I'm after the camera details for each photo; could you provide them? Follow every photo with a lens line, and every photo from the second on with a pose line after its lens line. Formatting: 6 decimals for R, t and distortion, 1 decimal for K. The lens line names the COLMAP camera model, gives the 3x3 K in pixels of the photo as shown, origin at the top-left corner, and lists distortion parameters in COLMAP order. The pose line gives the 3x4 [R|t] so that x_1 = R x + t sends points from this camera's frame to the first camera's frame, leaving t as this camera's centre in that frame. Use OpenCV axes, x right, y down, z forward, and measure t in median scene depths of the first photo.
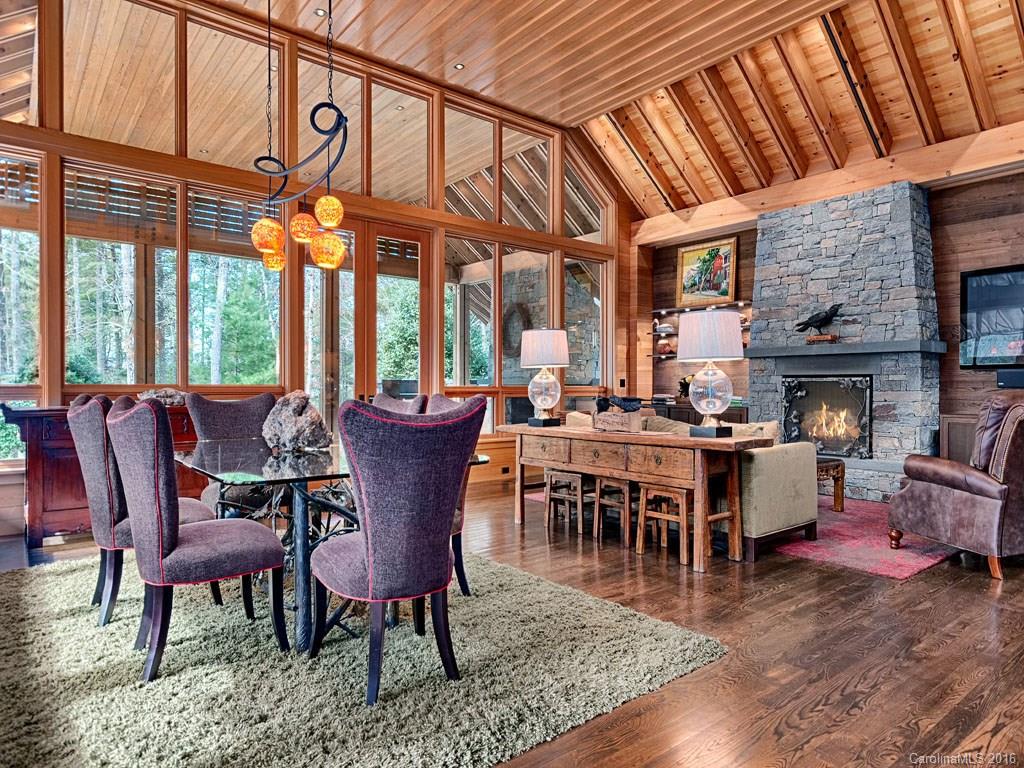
lens RADIAL K [[633.4, 0, 512.5], [0, 633.4, 388.2], [0, 0, 1]] dist [0.010080, 0.002955]
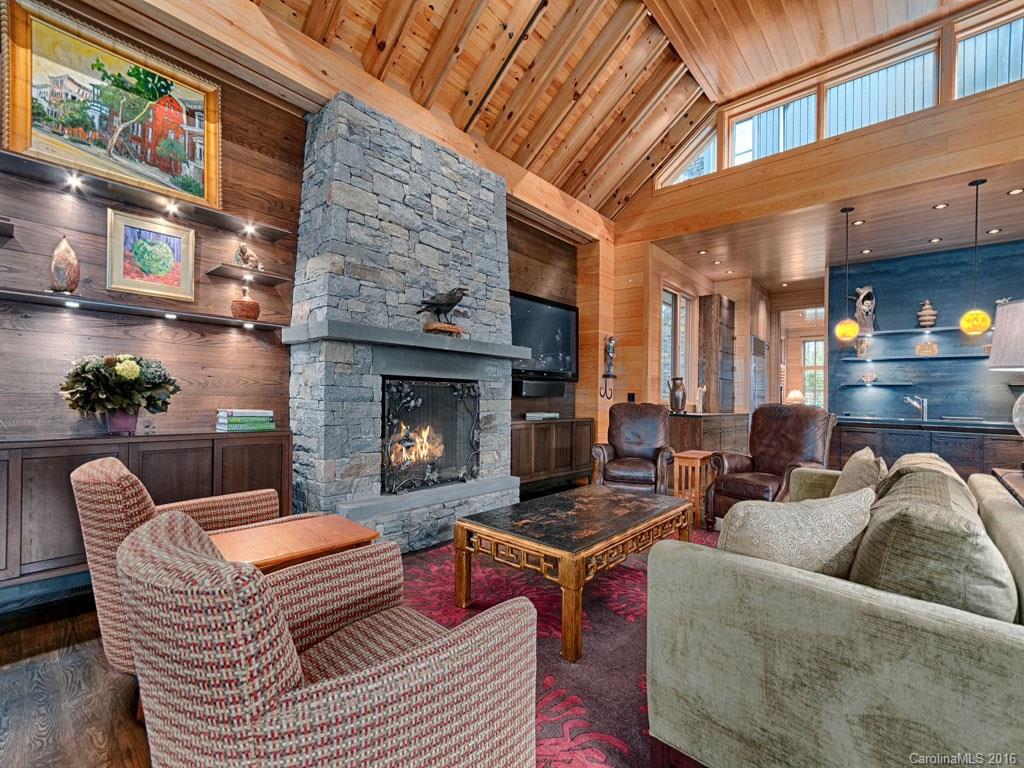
lens RADIAL K [[451.7, 0, 516.9], [0, 451.7, 394.3], [0, 0, 1]] dist [0.011300, -0.000392]
pose [[-0.172861, 0.005360, 0.984932, -0.042851], [-0.014619, 0.999861, -0.008007, 0.001295], [-0.984838, -0.015783, -0.172758, 0.951879]]
